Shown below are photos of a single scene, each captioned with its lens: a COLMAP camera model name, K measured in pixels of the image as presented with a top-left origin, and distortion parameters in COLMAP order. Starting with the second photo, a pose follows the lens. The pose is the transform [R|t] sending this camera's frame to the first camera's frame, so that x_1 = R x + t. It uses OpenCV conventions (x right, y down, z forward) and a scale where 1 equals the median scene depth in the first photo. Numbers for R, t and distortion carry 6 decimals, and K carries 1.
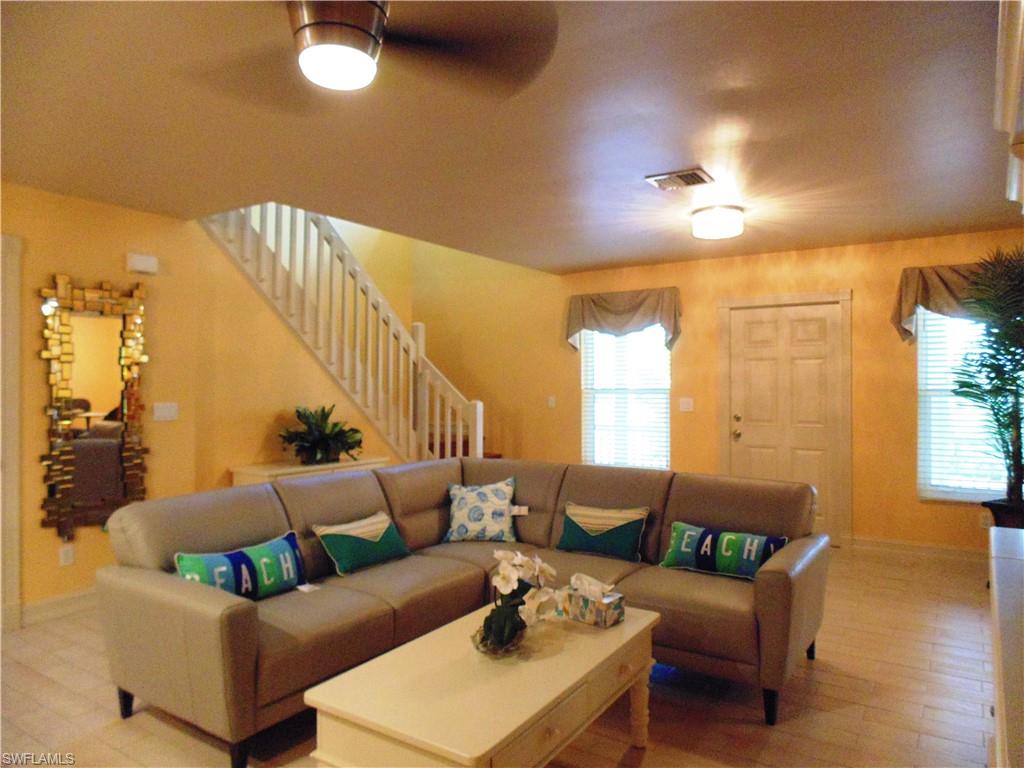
lens RADIAL K [[681.0, 0, 510.9], [0, 681.0, 376.2], [0, 0, 1]] dist [-0.004265, -0.001483]
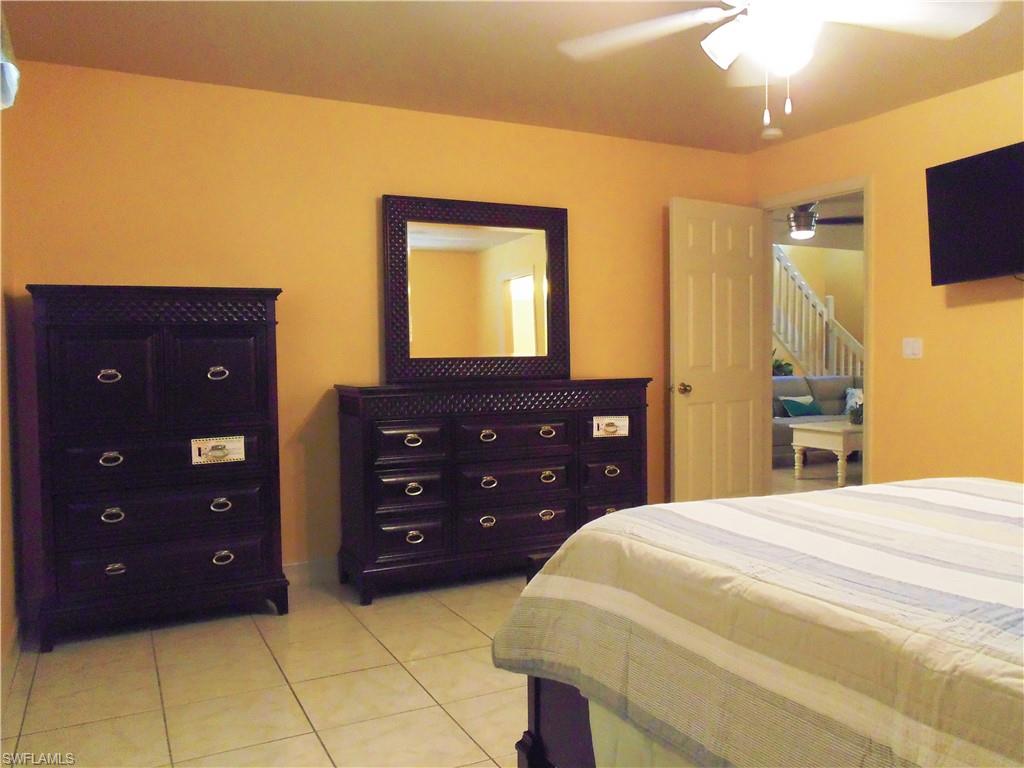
lens RADIAL K [[805.9, 0, 512.0], [0, 805.9, 384.0], [0, 0, 1]] dist [-0.012934, -0.003122]
pose [[0.870881, 0.011954, -0.491348, 0.136713], [0.013799, 0.998715, 0.048756, 0.020252], [0.491300, -0.049241, 0.869598, -0.955229]]
